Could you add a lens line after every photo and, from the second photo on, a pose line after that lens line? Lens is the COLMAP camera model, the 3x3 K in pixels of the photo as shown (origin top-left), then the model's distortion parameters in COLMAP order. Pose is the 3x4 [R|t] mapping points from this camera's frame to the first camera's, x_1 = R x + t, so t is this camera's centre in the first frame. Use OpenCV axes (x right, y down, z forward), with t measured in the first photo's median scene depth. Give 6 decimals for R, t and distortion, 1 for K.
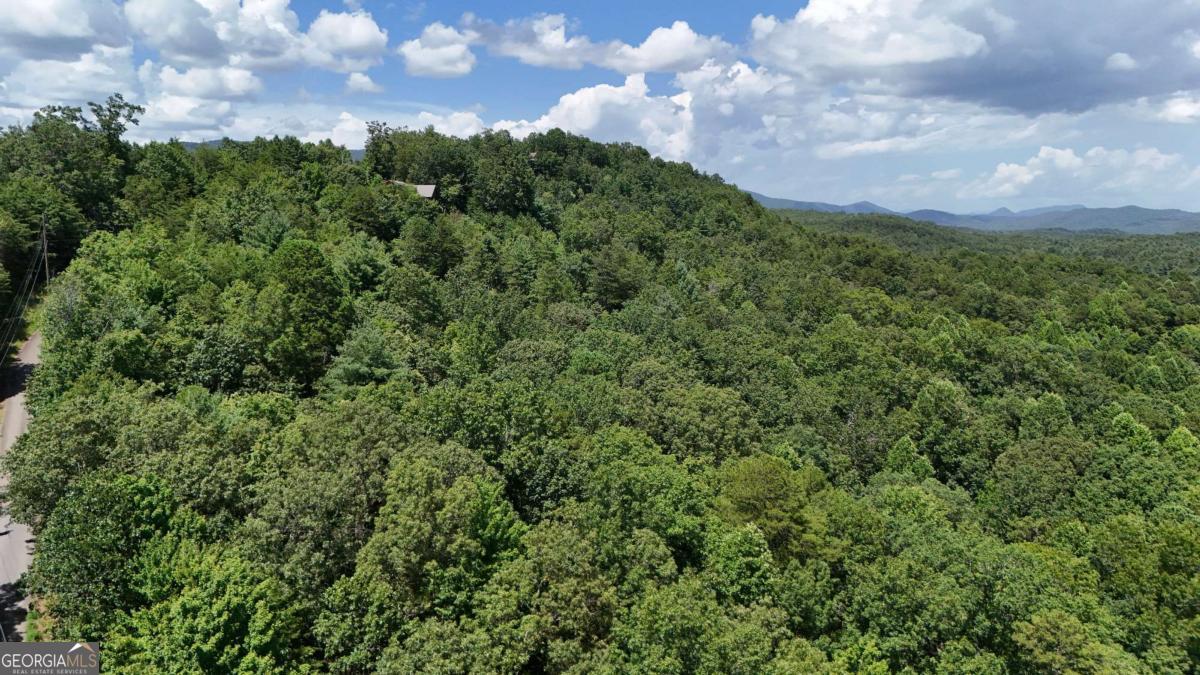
lens RADIAL K [[896.1, 0, 600.3], [0, 896.1, 331.0], [0, 0, 1]] dist [0.107850, -0.102383]
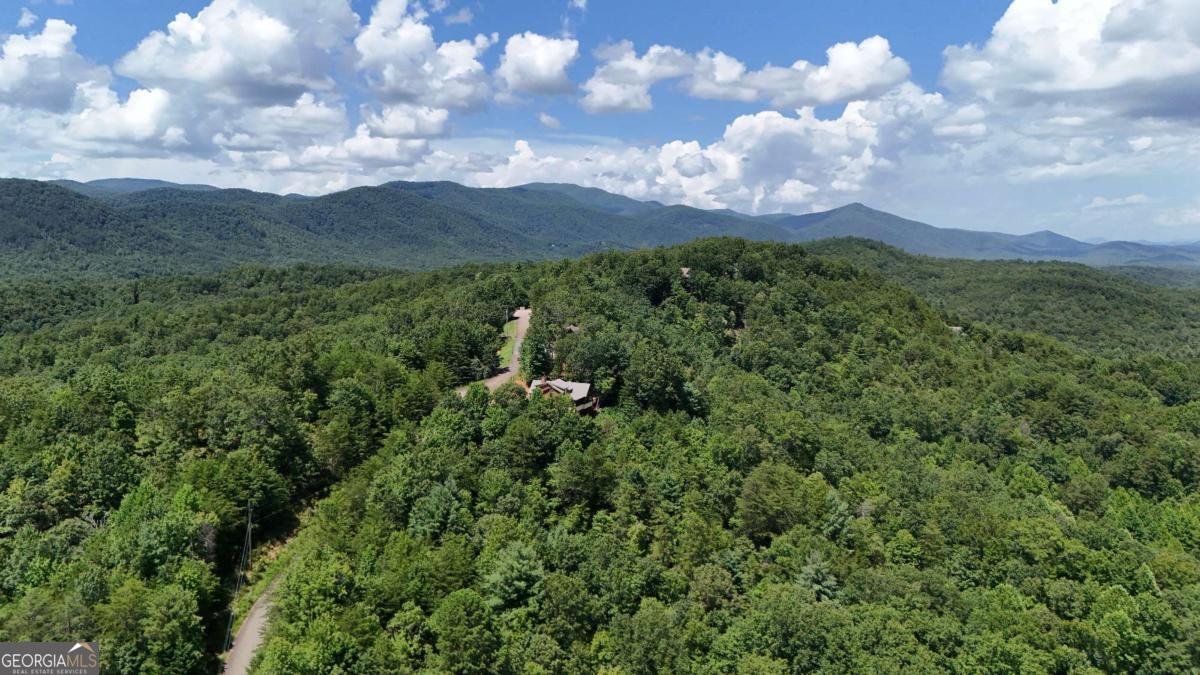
lens RADIAL K [[896.1, 0, 598.9], [0, 896.1, 337.4], [0, 0, 1]] dist [0.107850, -0.102383]
pose [[0.985073, 0.032518, -0.169036, 0.000780], [-0.034234, 0.999388, -0.007244, -0.222714], [0.168697, 0.012923, 0.985583, -0.021951]]
